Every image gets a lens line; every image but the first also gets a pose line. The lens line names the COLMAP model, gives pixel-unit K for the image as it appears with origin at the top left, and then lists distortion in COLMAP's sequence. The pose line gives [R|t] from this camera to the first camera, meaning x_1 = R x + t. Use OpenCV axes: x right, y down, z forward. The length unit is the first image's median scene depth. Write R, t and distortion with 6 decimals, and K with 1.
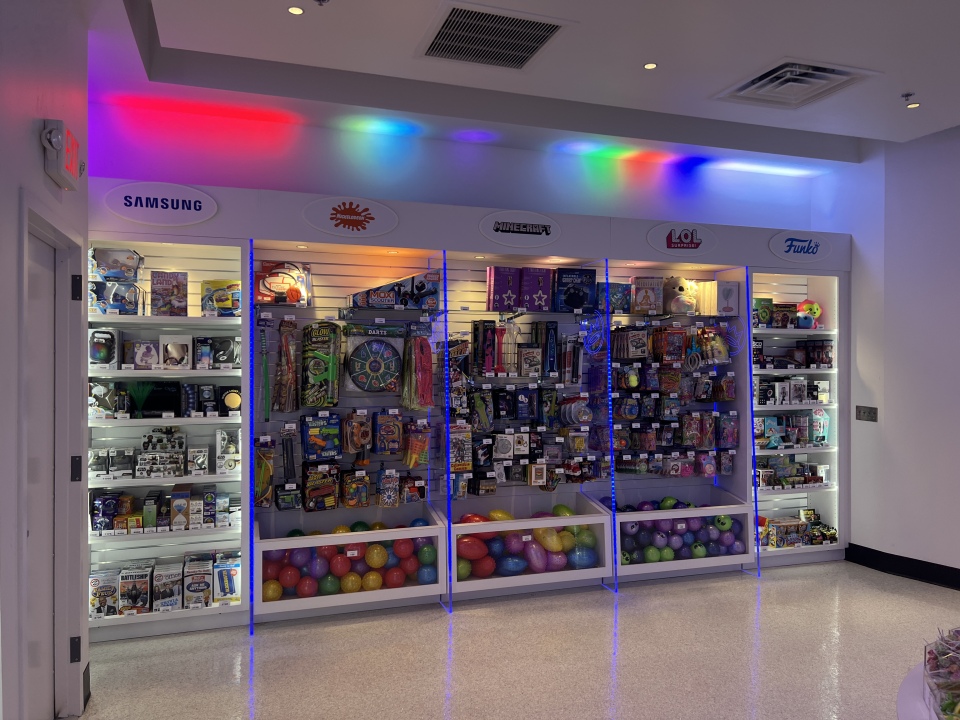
lens RADIAL K [[713.6, 0, 480.0], [0, 713.6, 360.0], [0, 0, 1]] dist [0.091141, -0.153273]
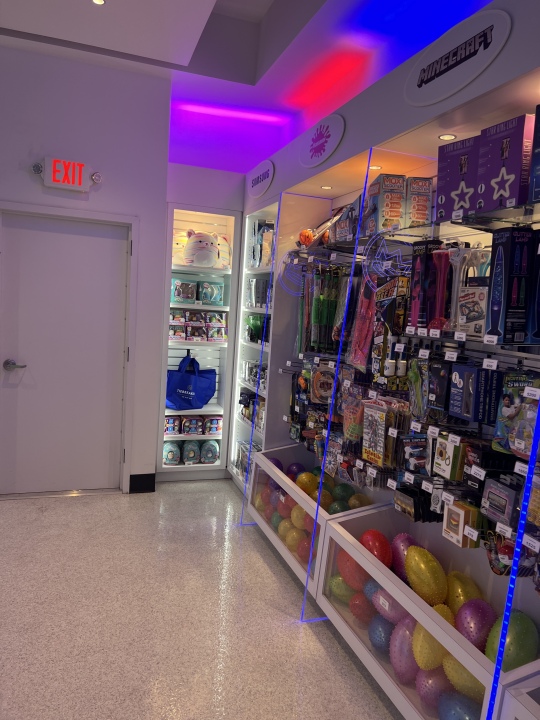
lens RADIAL K [[535.2, 0, 266.1], [0, 535.2, 364.4], [0, 0, 1]] dist [0.091141, -0.153273]
pose [[0.004709, 0.109653, -0.993959, 0.483846], [-0.064492, 0.991934, 0.109124, 0.006955], [0.997907, 0.063588, 0.011743, 0.868159]]
